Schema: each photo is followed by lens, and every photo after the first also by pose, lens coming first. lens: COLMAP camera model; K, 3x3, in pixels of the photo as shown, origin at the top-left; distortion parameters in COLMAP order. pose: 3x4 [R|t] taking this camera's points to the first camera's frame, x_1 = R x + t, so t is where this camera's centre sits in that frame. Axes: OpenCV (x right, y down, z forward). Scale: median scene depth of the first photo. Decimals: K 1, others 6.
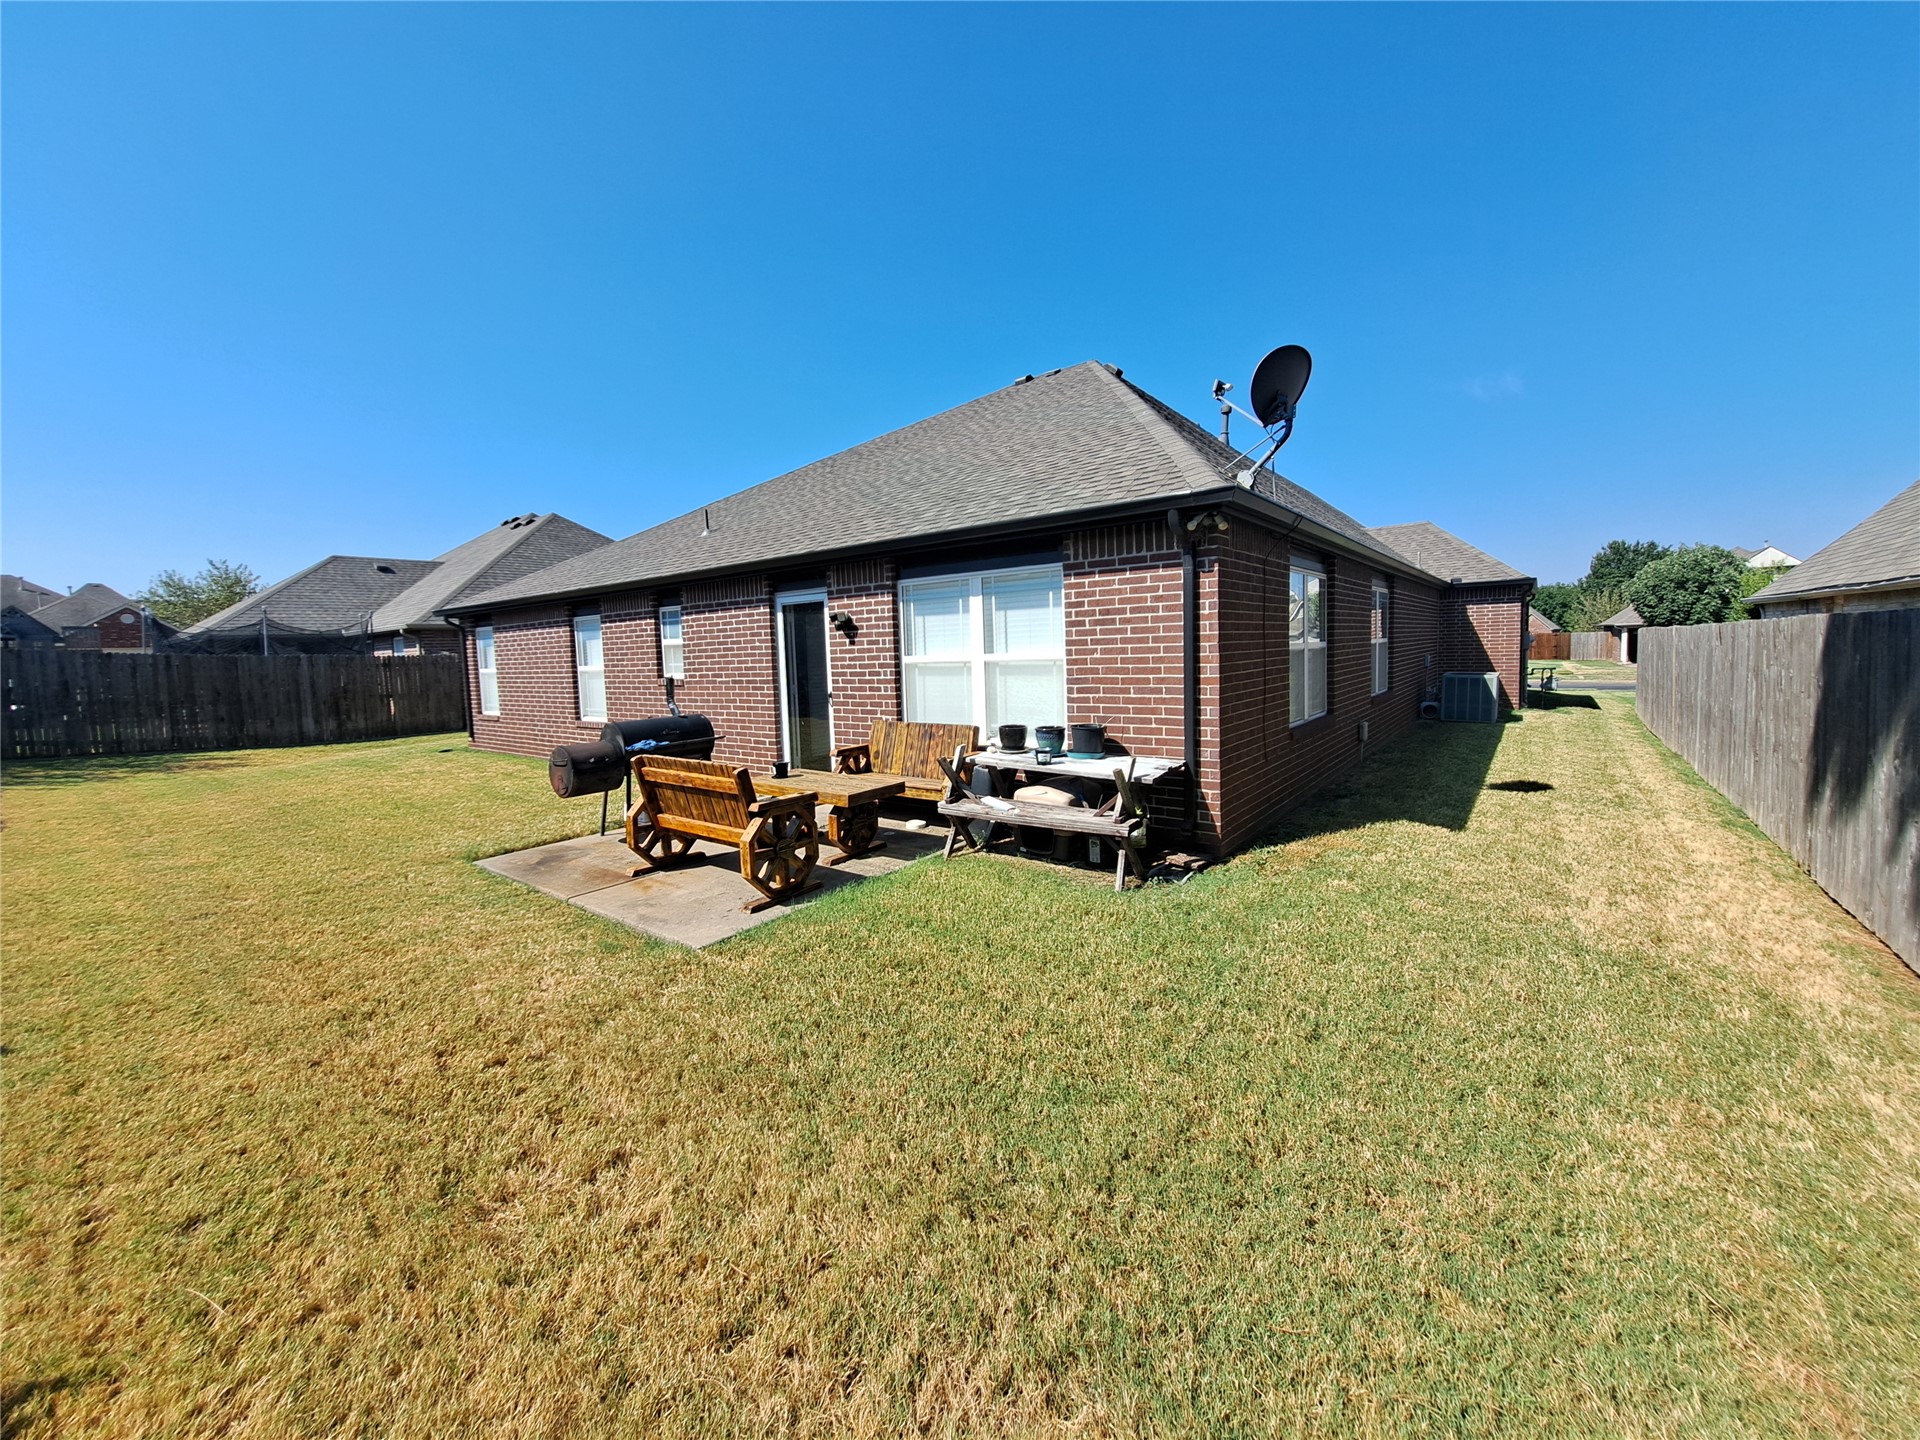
lens RADIAL K [[765.3, 0, 960.5], [0, 765.3, 715.5], [0, 0, 1]] dist [-0.012570, 0.000435]
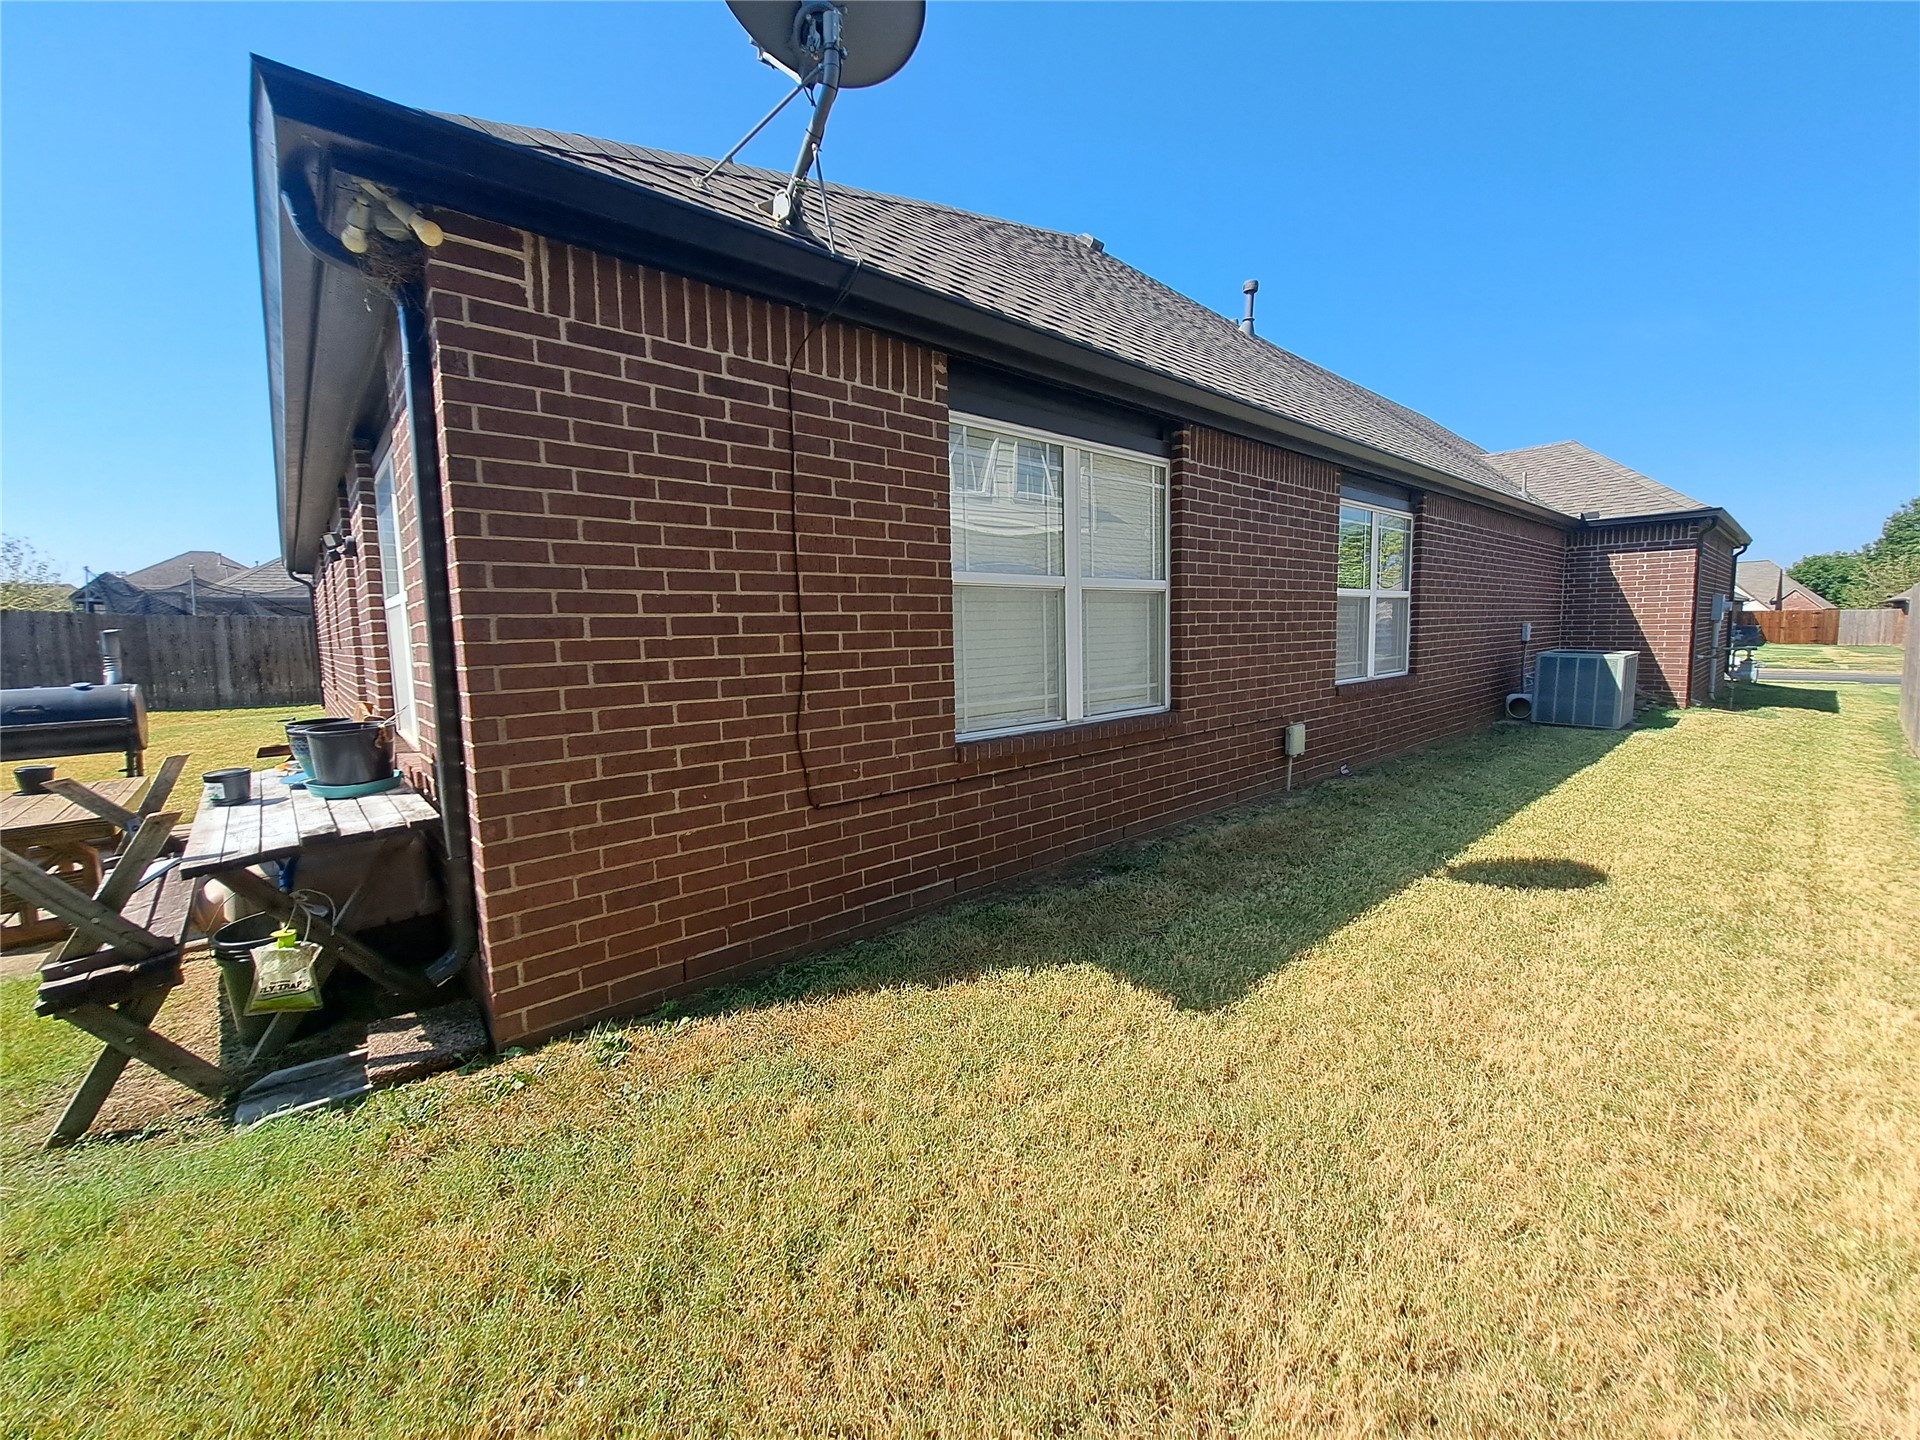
lens RADIAL K [[765.3, 0, 961.9], [0, 765.3, 712.5], [0, 0, 1]] dist [-0.012570, 0.000435]
pose [[0.981224, 0.030296, -0.190479, 0.248641], [-0.025589, 0.999304, 0.027127, -0.006634], [0.191168, -0.021743, 0.981316, 0.239034]]
